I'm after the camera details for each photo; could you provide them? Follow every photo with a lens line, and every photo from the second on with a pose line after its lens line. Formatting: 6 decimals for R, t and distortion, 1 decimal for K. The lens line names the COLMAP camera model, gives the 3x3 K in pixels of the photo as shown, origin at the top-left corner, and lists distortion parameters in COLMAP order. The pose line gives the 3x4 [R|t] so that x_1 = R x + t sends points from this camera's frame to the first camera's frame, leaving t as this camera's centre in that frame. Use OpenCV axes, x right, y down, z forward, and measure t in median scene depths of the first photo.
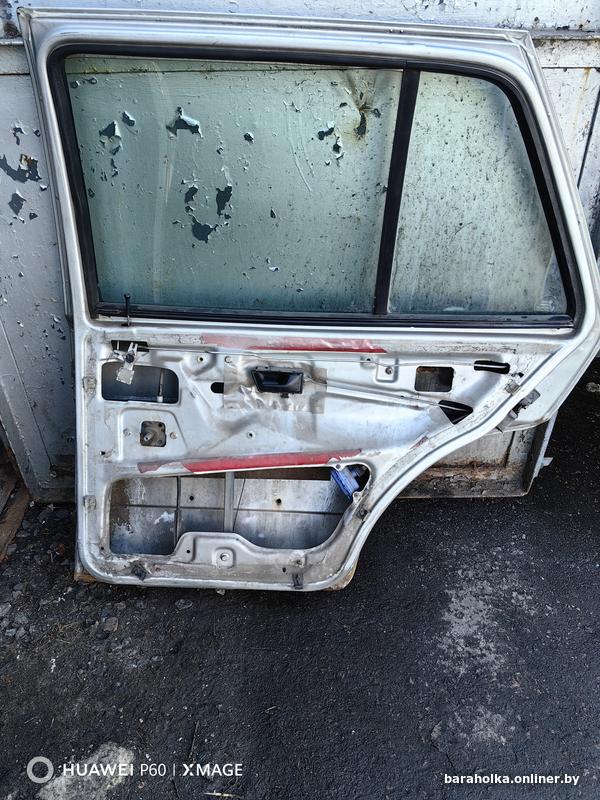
lens RADIAL K [[645.6, 0, 293.5], [0, 645.6, 420.6], [0, 0, 1]] dist [0.019664, -0.056062]
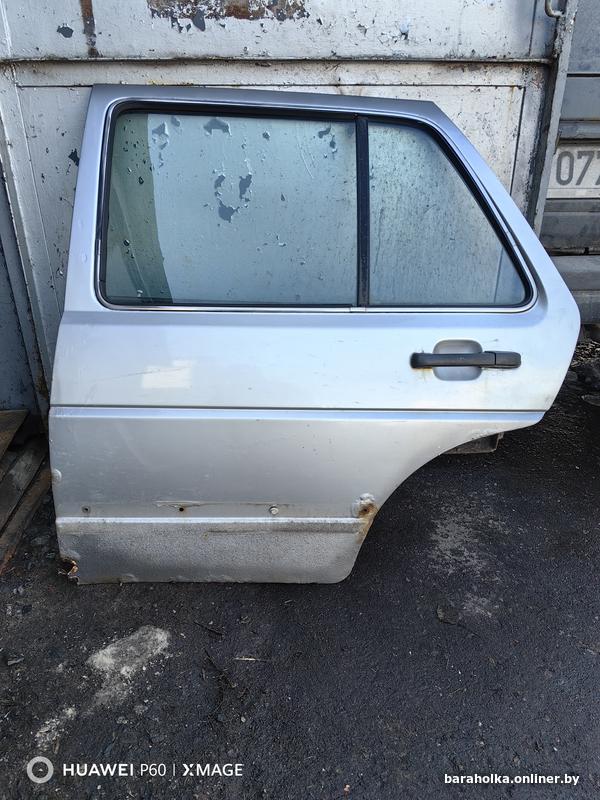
lens RADIAL K [[645.6, 0, 297.0], [0, 645.6, 416.3], [0, 0, 1]] dist [0.019664, -0.056062]
pose [[0.998463, -0.012302, 0.054037, -0.079119], [0.021861, 0.983415, -0.180046, 0.342385], [-0.050926, 0.180951, 0.982173, -0.188599]]
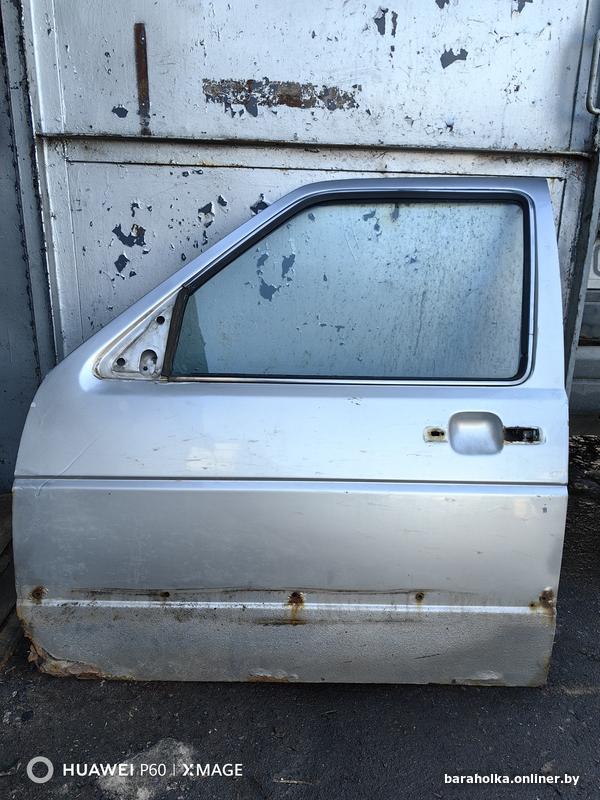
lens RADIAL K [[645.6, 0, 309.2], [0, 645.6, 407.0], [0, 0, 1]] dist [0.019664, -0.056062]
pose [[0.996740, 0.021034, 0.077893, -0.158263], [0.008552, 0.932441, -0.361222, 0.381047], [-0.080229, 0.360710, 0.929221, -0.092457]]
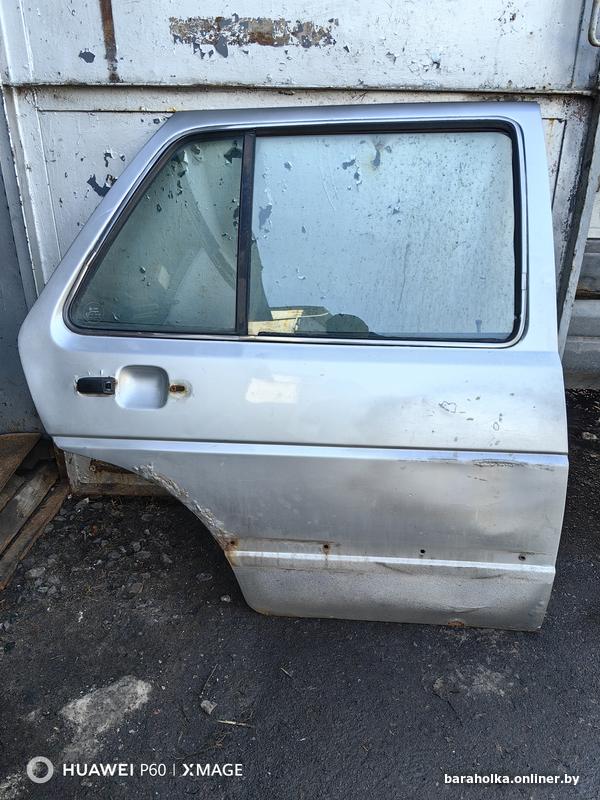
lens RADIAL K [[645.6, 0, 298.6], [0, 645.6, 413.2], [0, 0, 1]] dist [0.019664, -0.056062]
pose [[0.998988, 0.040394, -0.019779, -0.003183], [-0.043736, 0.975043, -0.217667, 0.291889], [0.010493, 0.218312, 0.975823, -0.127553]]
